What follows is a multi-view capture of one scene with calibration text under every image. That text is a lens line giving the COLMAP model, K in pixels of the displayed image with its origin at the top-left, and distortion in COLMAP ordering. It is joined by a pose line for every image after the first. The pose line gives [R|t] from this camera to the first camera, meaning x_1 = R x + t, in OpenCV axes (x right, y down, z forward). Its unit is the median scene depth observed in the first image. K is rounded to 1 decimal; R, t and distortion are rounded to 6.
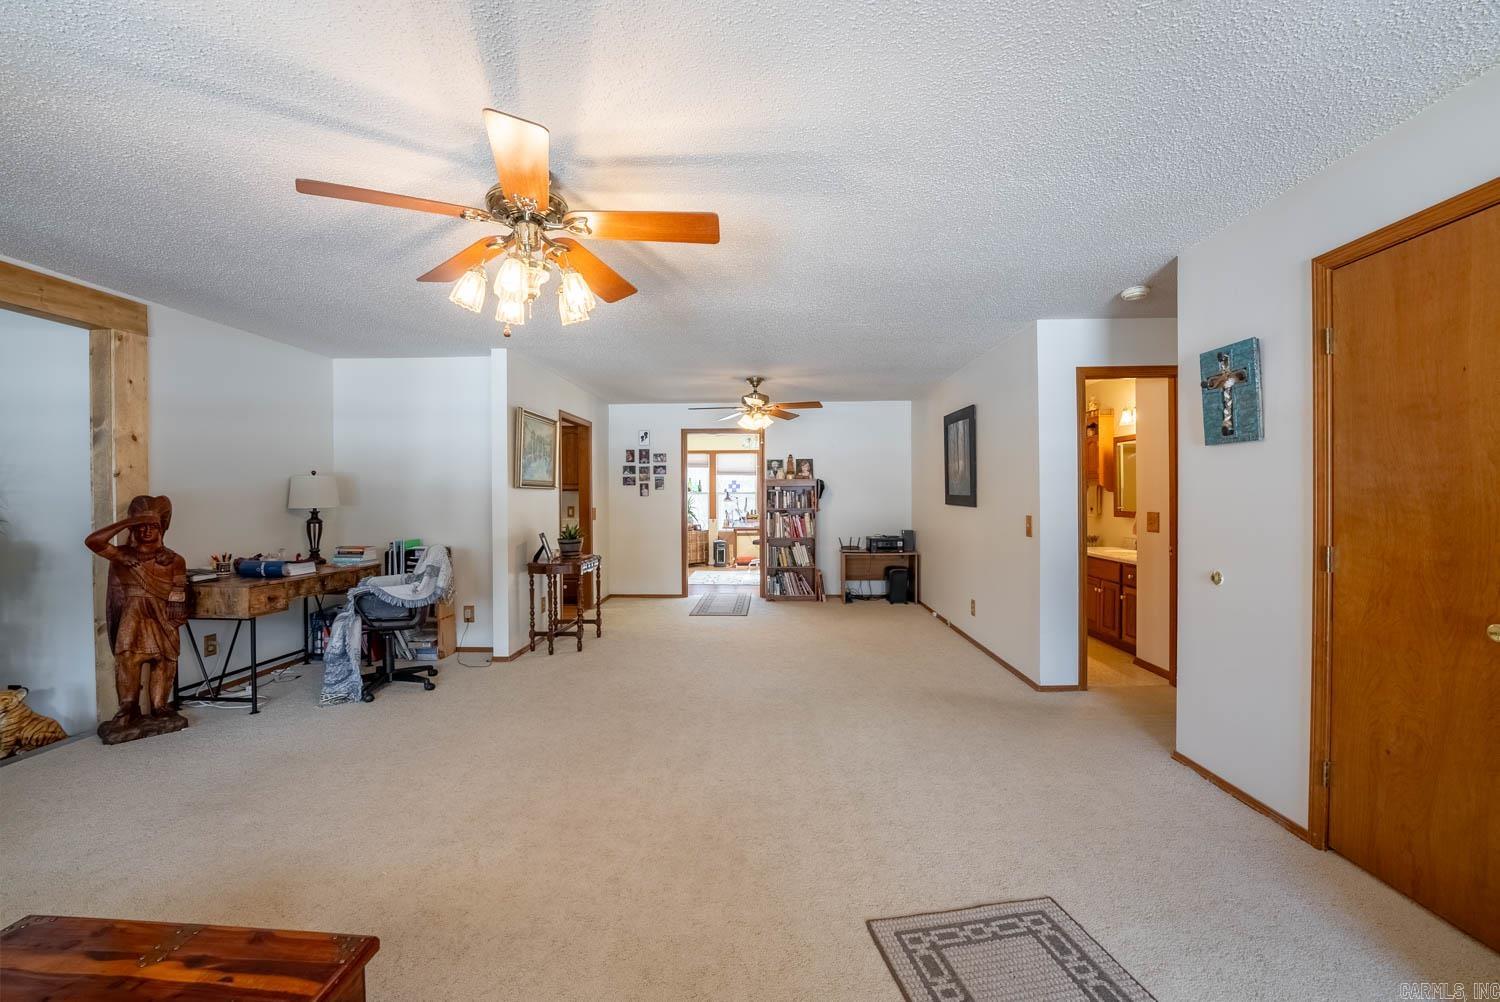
lens RADIAL K [[616.4, 0, 757.1], [0, 616.4, 500.8], [0, 0, 1]] dist [-0.028508, 0.003035]
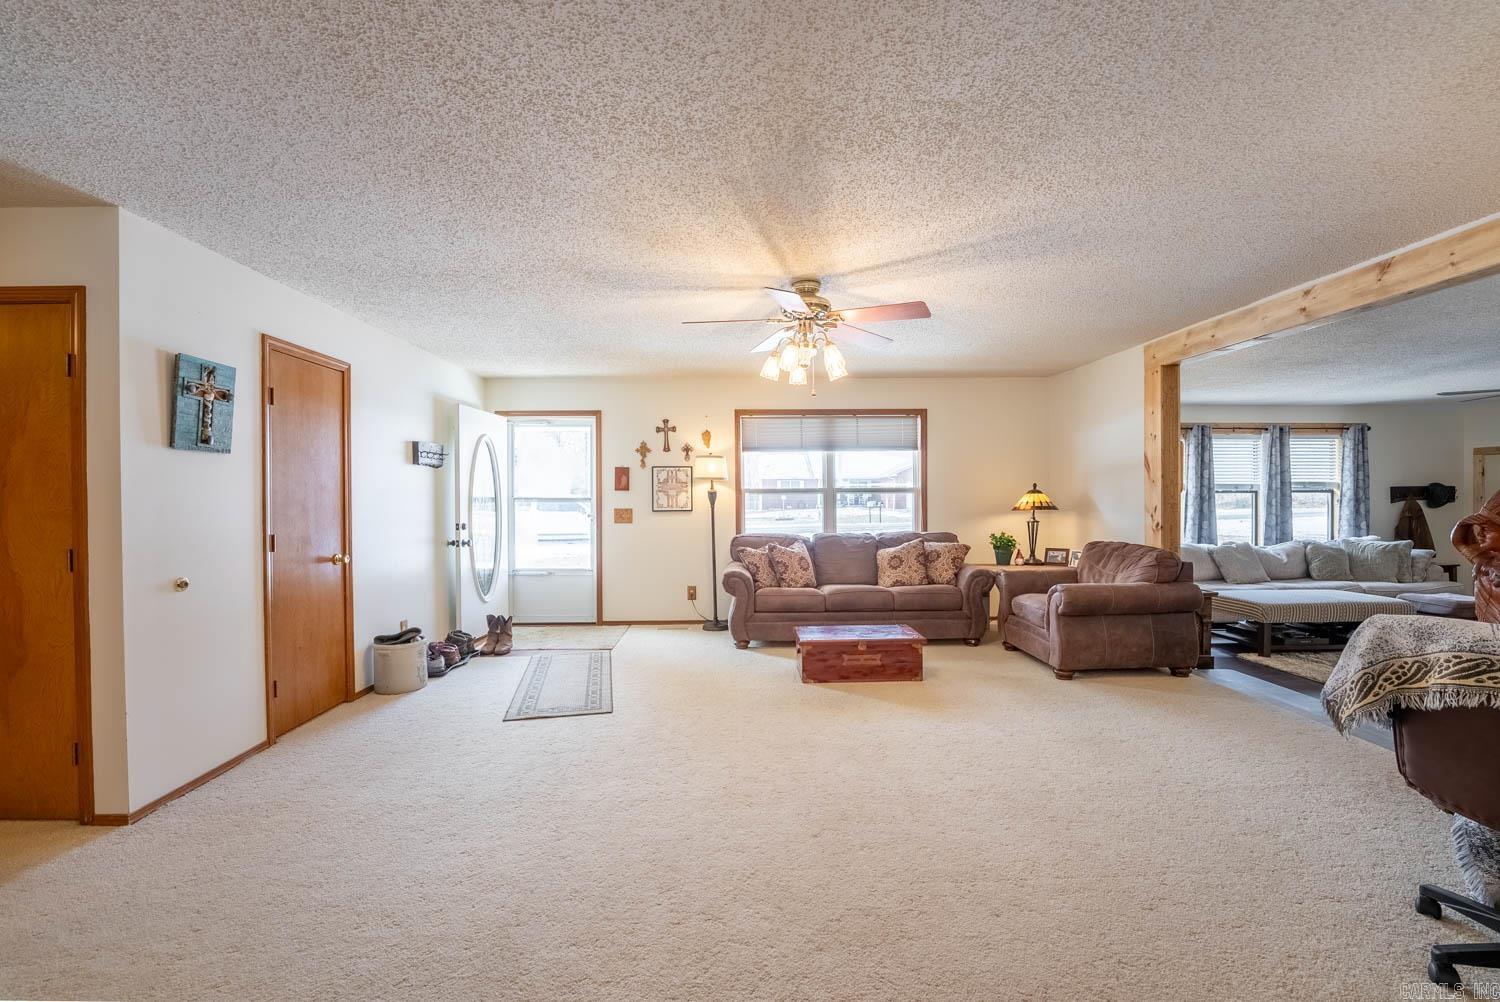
lens RADIAL K [[616.4, 0, 741.2], [0, 616.4, 502.3], [0, 0, 1]] dist [-0.028508, 0.003035]
pose [[-0.999127, 0.011897, -0.040041, -0.040485], [0.011233, 0.999796, 0.016764, -0.004743], [0.040232, 0.016300, -0.999057, 0.712321]]
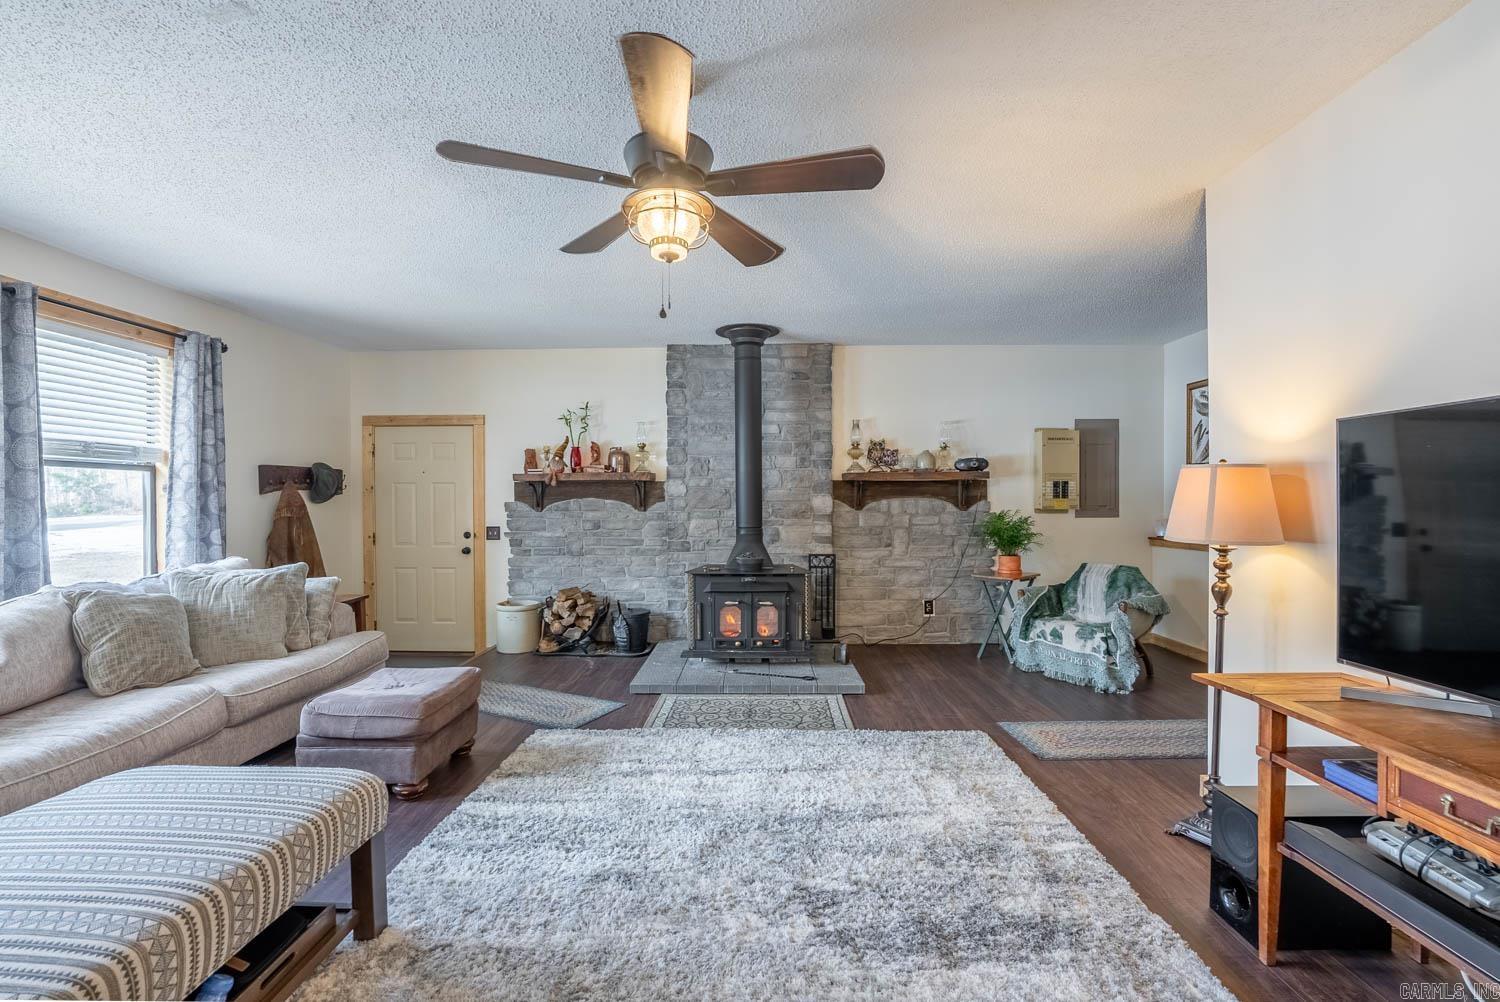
lens RADIAL K [[616.4, 0, 744.4], [0, 616.4, 503.0], [0, 0, 1]] dist [-0.028508, 0.003035]
pose [[0.000330, 0.014361, -0.999897, -0.607626], [-0.003938, 0.999889, 0.014360, 0.024283], [0.999992, 0.003933, 0.000387, 0.201590]]
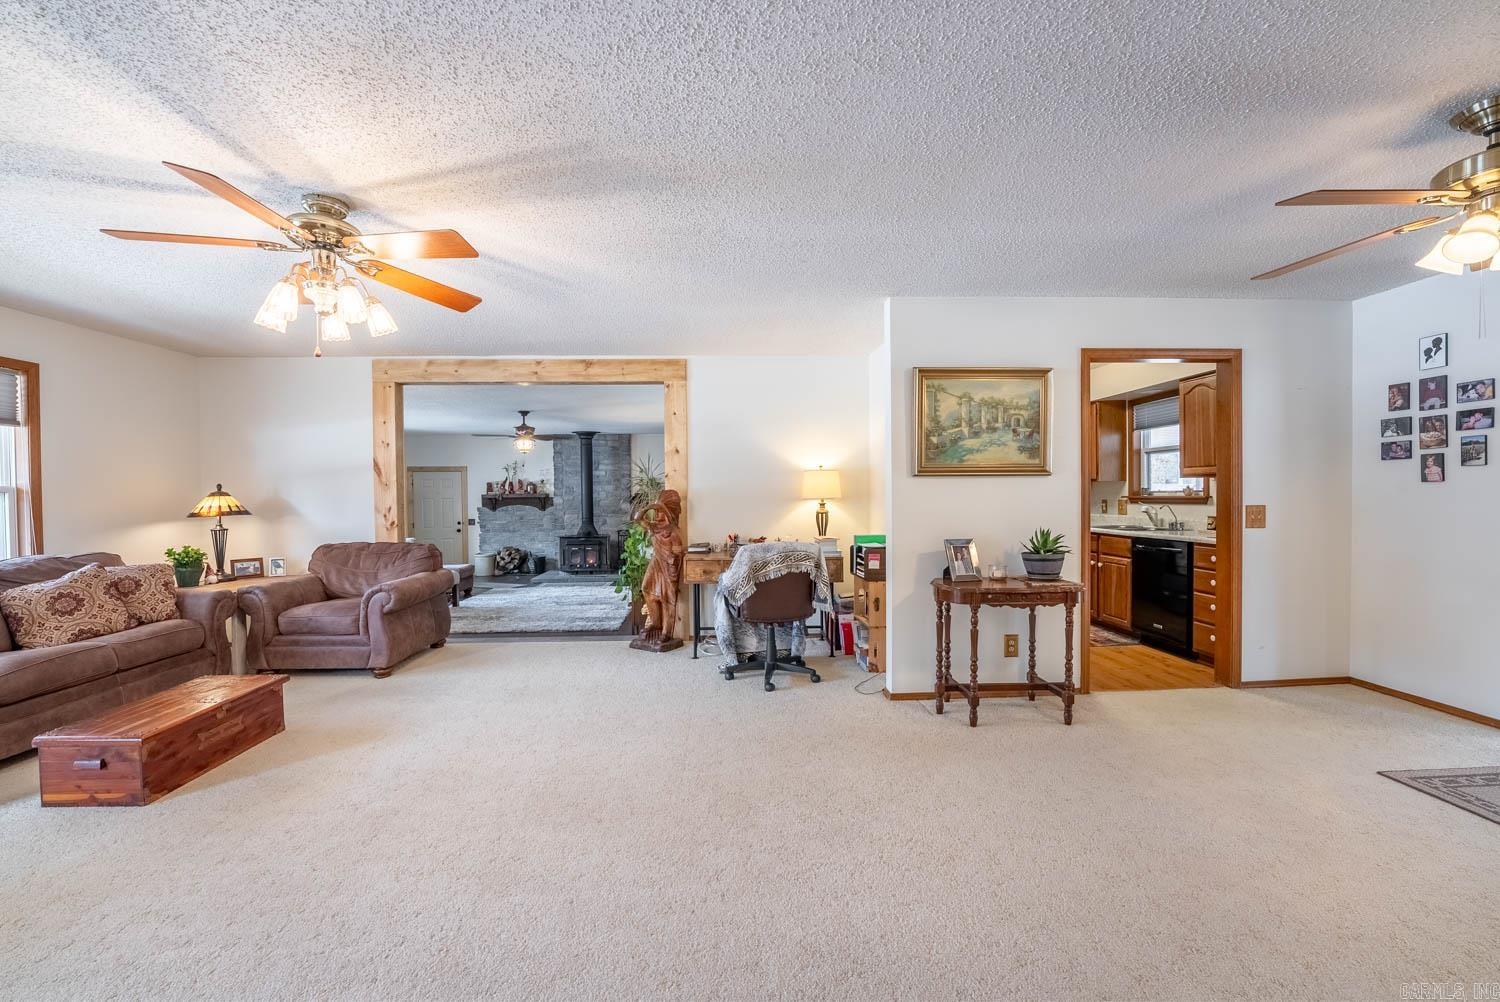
lens RADIAL K [[616.4, 0, 735.3], [0, 616.4, 502.8], [0, 0, 1]] dist [-0.028508, 0.003035]
pose [[0.058021, 0.017615, -0.998160, 0.220145], [0.002715, 0.999838, 0.017802, -0.001768], [0.998312, -0.003743, 0.057964, 0.469326]]
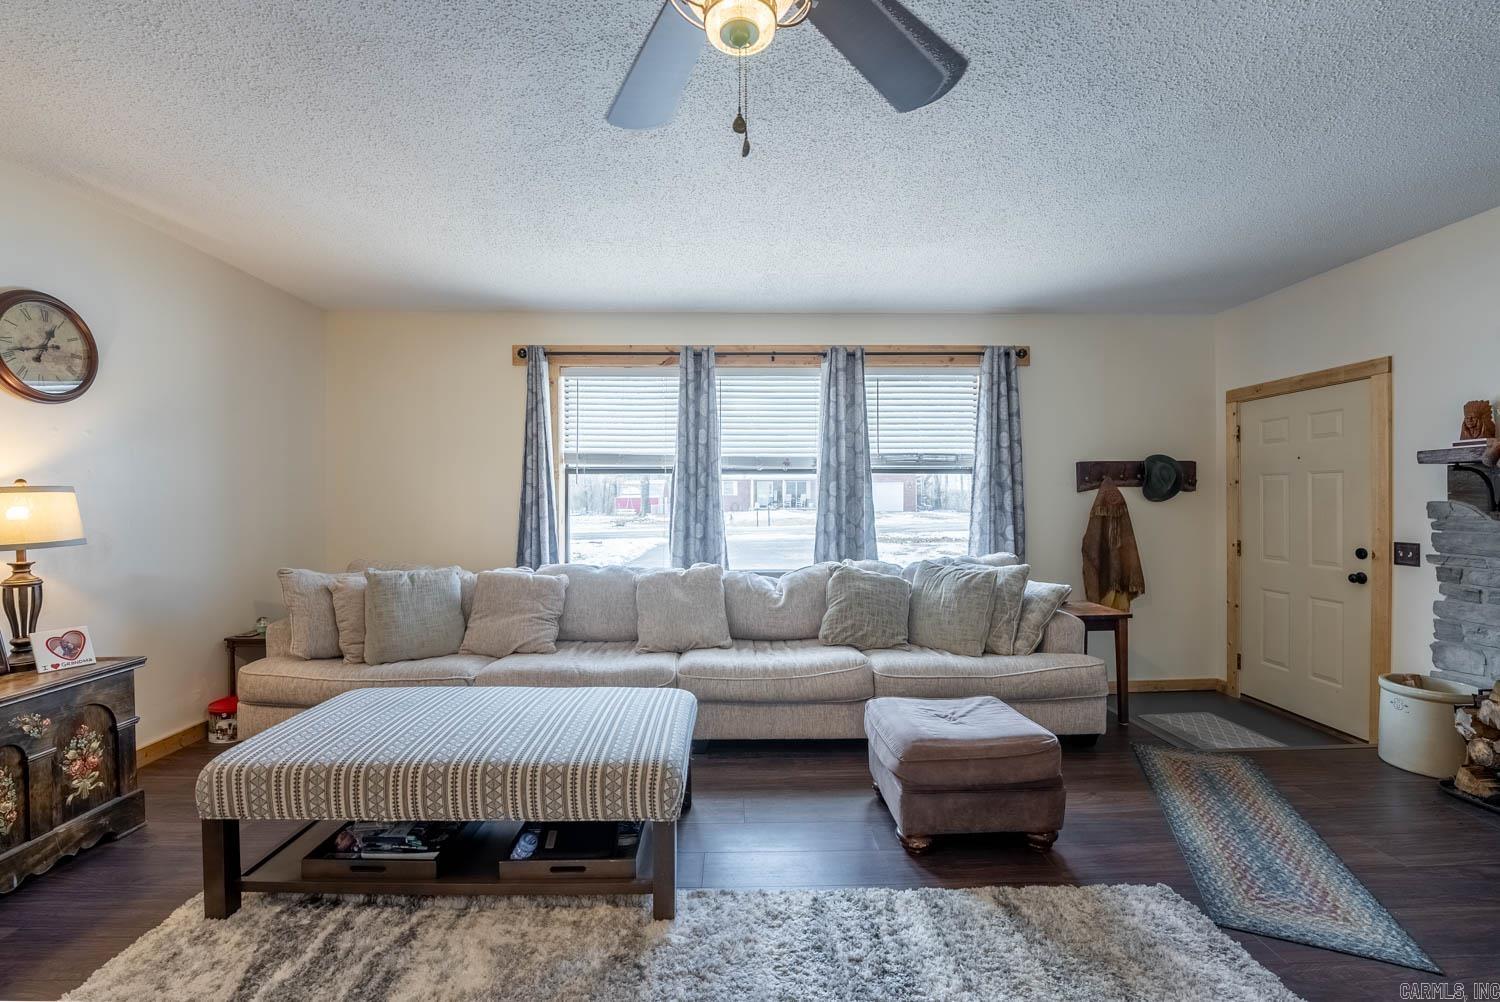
lens RADIAL K [[616.4, 0, 735.0], [0, 616.4, 502.7], [0, 0, 1]] dist [-0.028508, 0.003035]
pose [[-0.999145, 0.012761, -0.039316, -0.845618], [0.012248, 0.999837, 0.013260, 0.024690], [0.039479, 0.012767, -0.999139, 0.298235]]
